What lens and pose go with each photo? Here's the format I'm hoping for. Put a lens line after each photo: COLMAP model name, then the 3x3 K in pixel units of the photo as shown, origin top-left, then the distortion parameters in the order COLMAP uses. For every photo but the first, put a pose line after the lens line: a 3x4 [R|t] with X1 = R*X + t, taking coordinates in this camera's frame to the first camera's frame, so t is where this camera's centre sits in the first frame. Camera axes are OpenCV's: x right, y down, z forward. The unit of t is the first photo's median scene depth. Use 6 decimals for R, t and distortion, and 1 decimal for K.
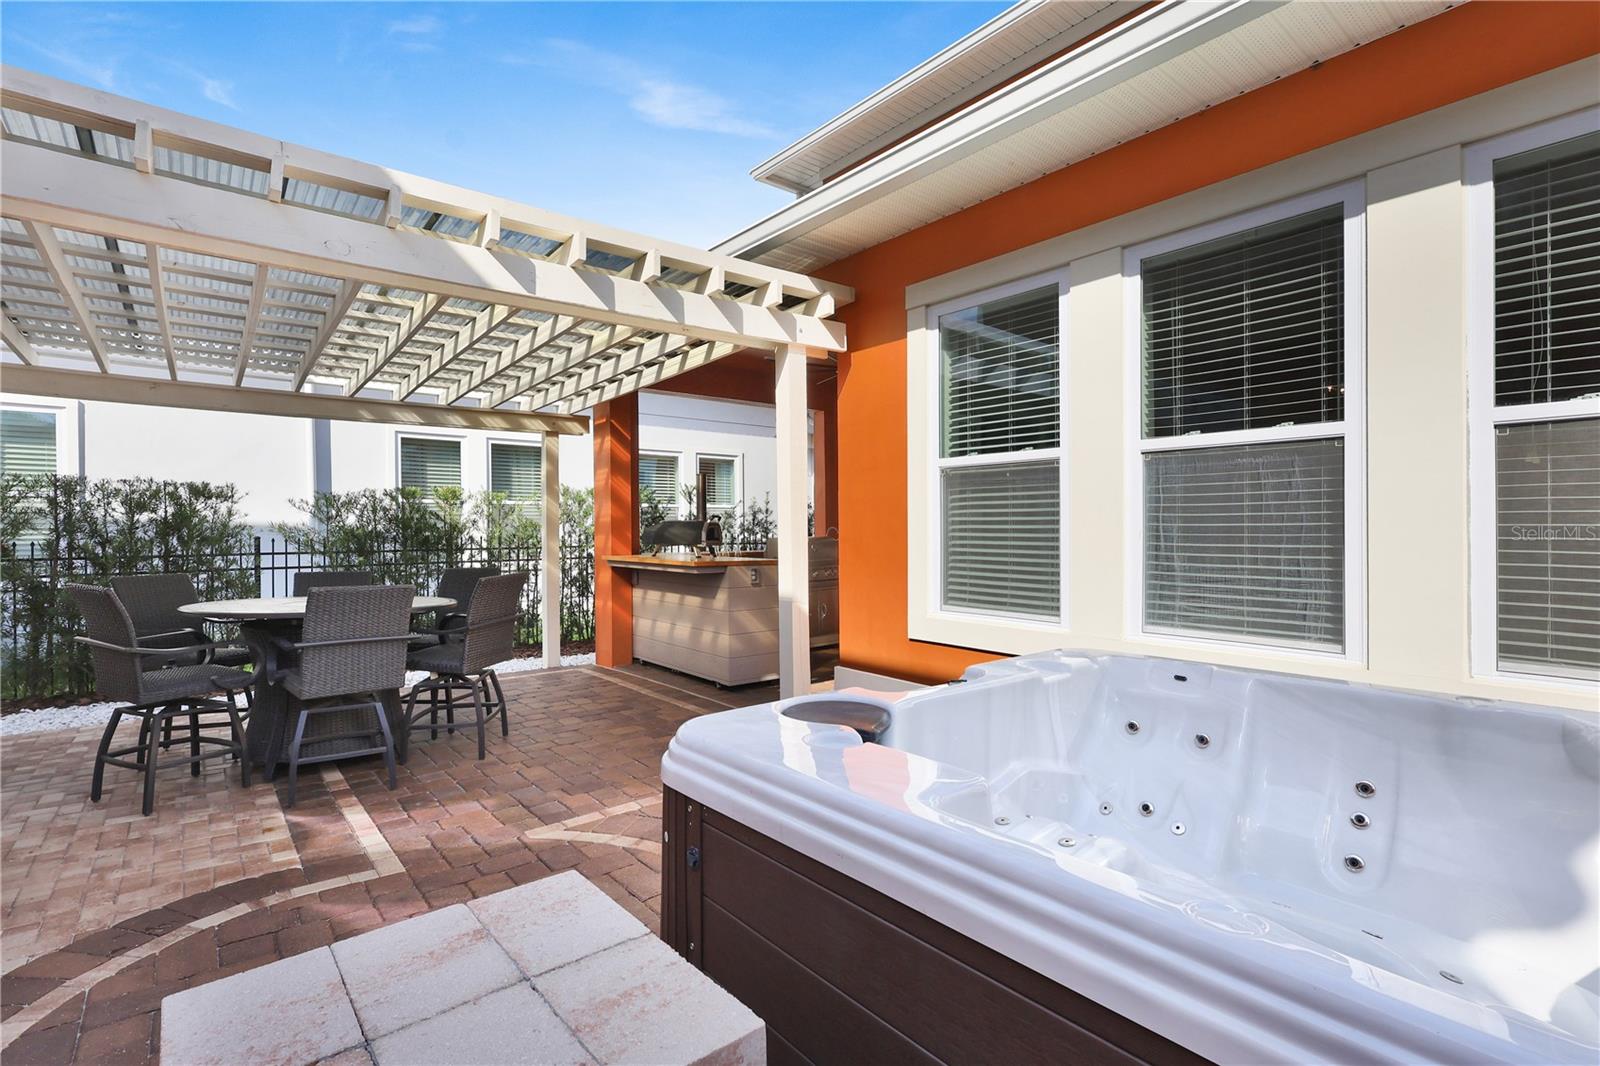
lens RADIAL K [[752.8, 0, 785.3], [0, 752.8, 560.8], [0, 0, 1]] dist [0.002623, 0.000158]
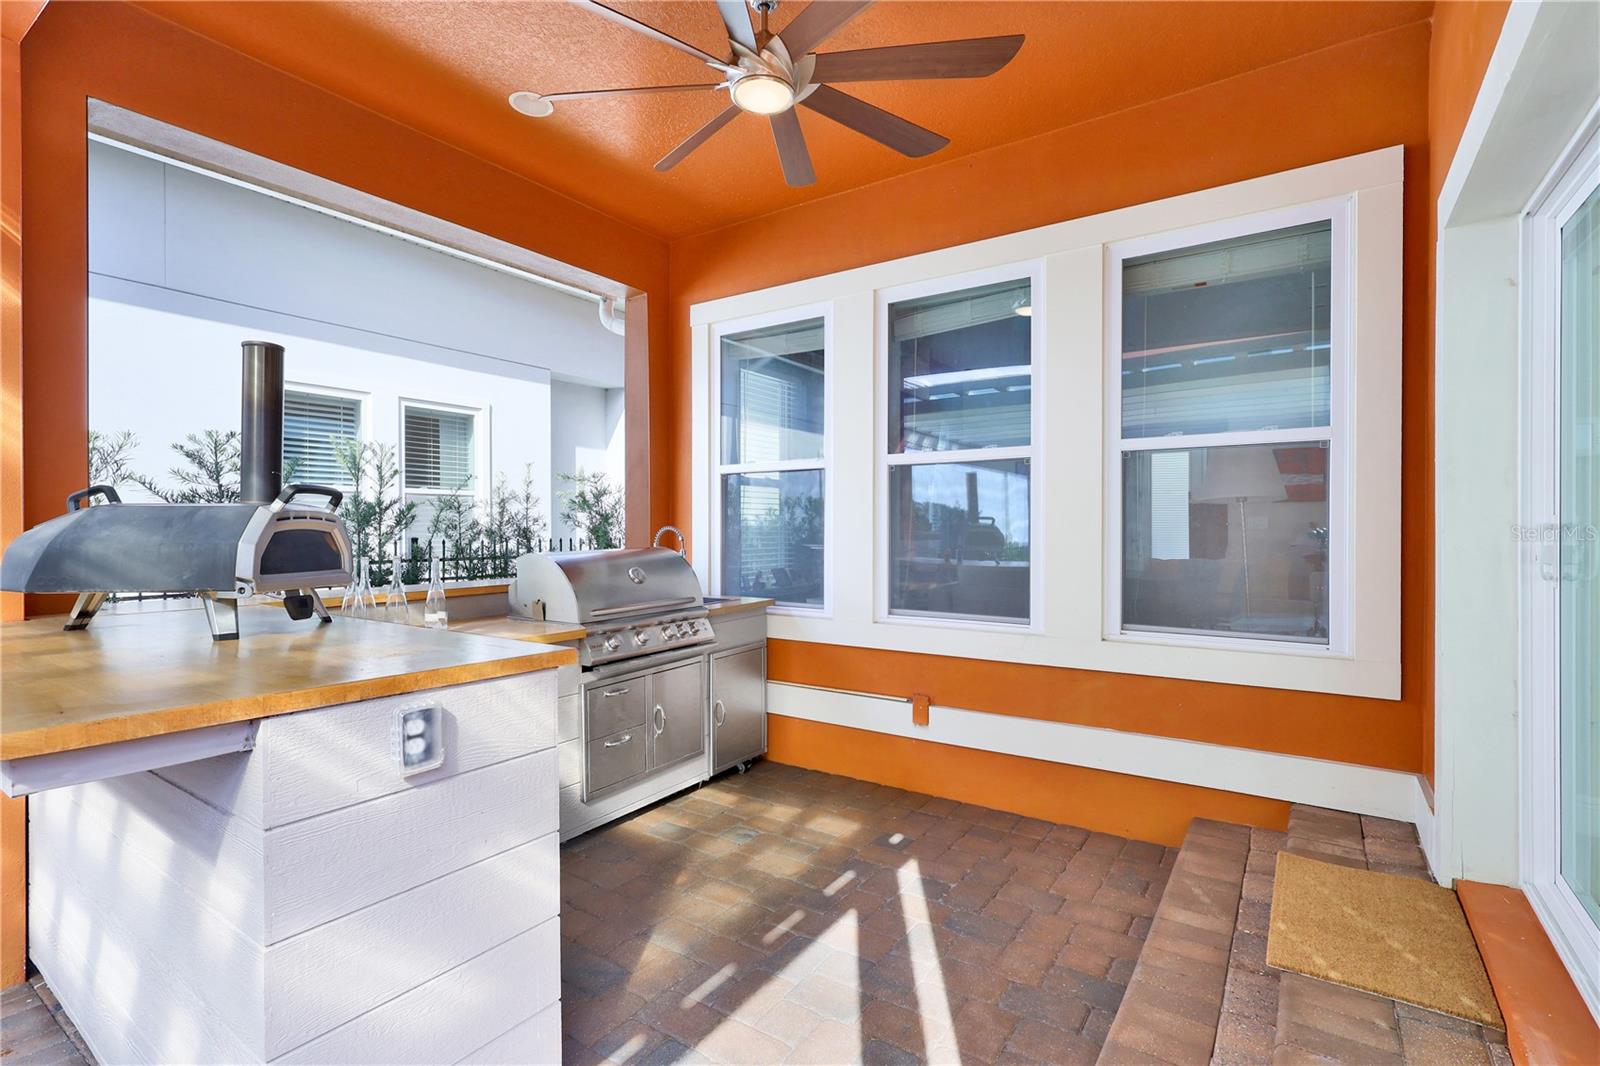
lens RADIAL K [[752.8, 0, 796.6], [0, 752.8, 532.5], [0, 0, 1]] dist [0.002623, 0.000158]
pose [[0.955108, -0.001540, 0.296255, 0.000911], [0.012738, 0.999275, -0.035875, -0.030780], [-0.295985, 0.038038, 0.954435, 0.685149]]
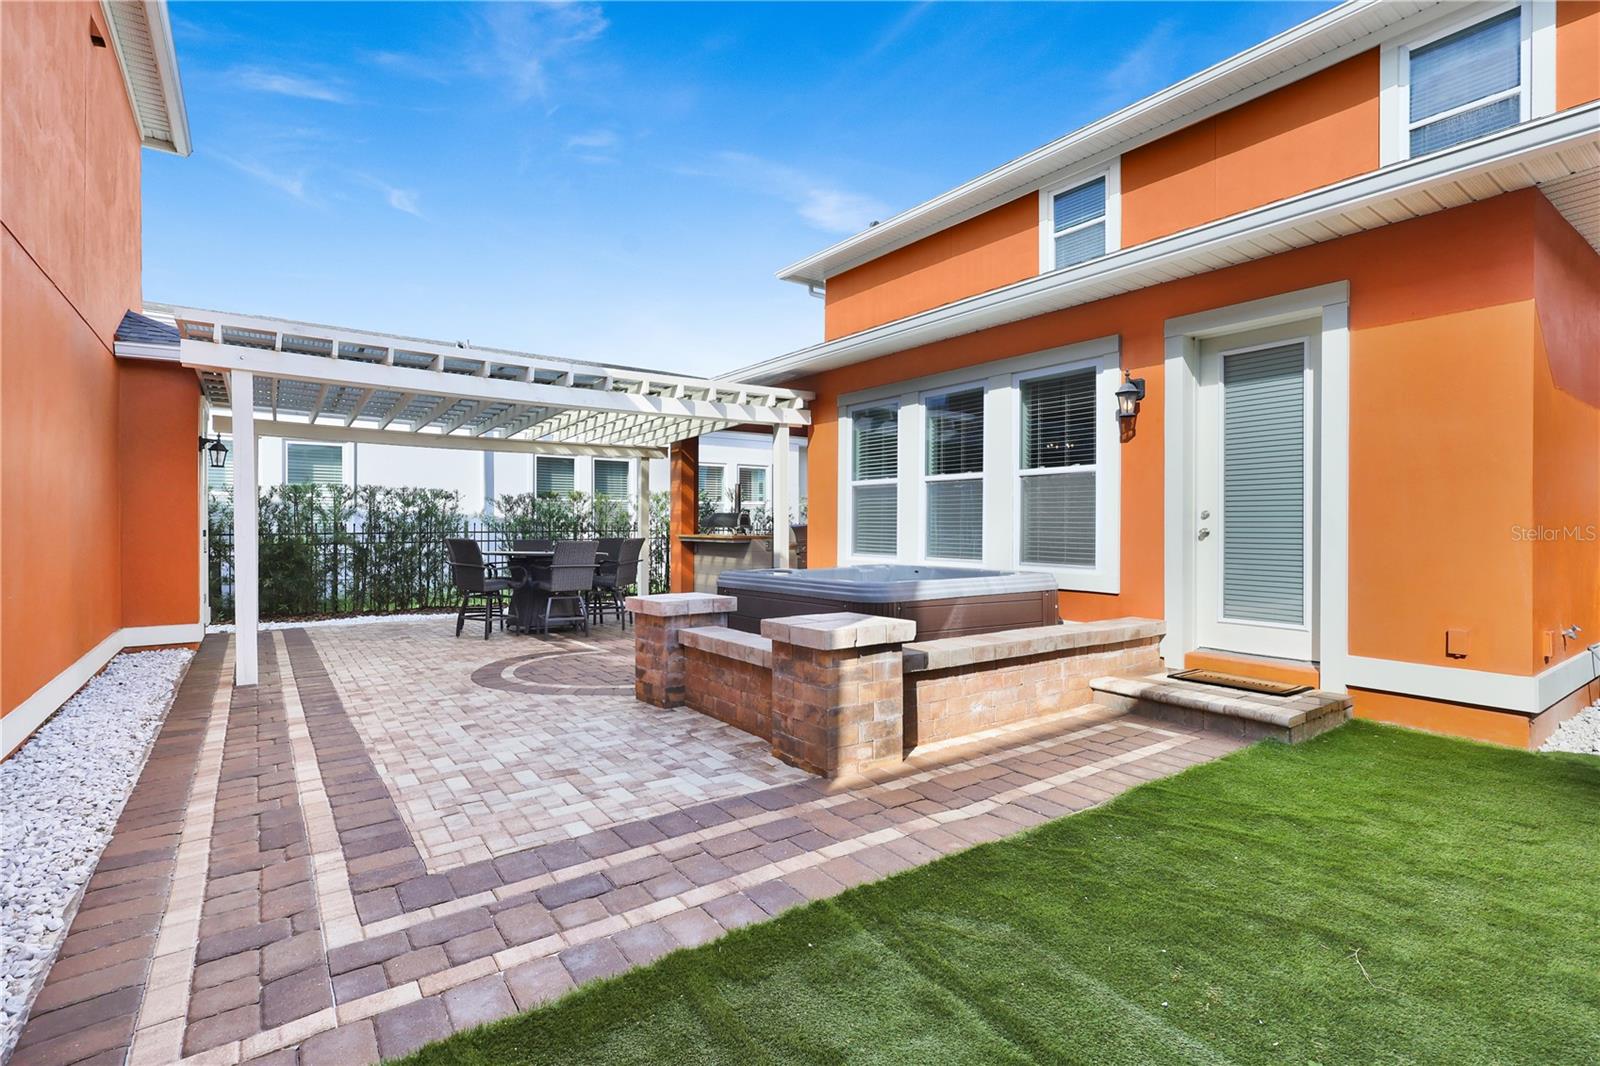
lens RADIAL K [[752.8, 0, 798.7], [0, 752.8, 526.3], [0, 0, 1]] dist [0.002623, 0.000158]
pose [[0.999140, 0.003545, -0.041324, 0.087831], [-0.005210, 0.999176, -0.040261, 0.040524], [0.041147, 0.040442, 0.998334, -0.612844]]
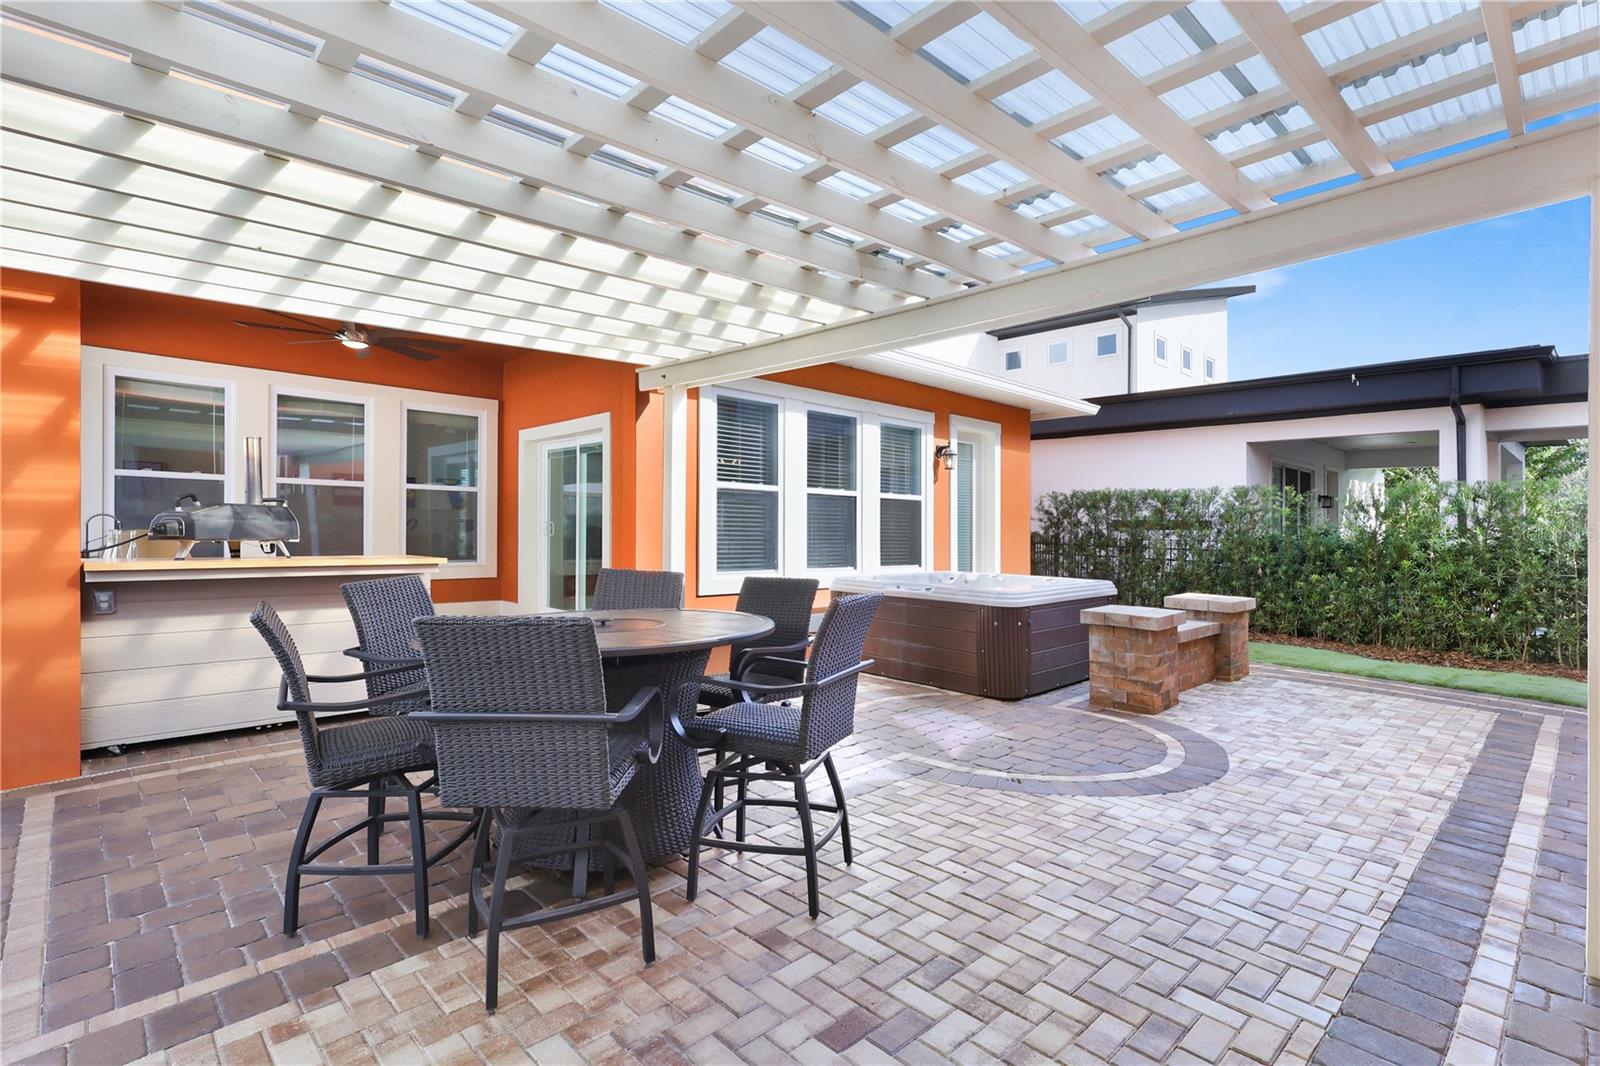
lens RADIAL K [[752.8, 0, 796.8], [0, 752.8, 535.4], [0, 0, 1]] dist [0.002623, 0.000158]
pose [[-0.073475, 0.009404, 0.997253, -0.858387], [0.040392, 0.999163, -0.006447, -0.001335], [-0.996479, 0.039807, -0.073793, 0.574161]]
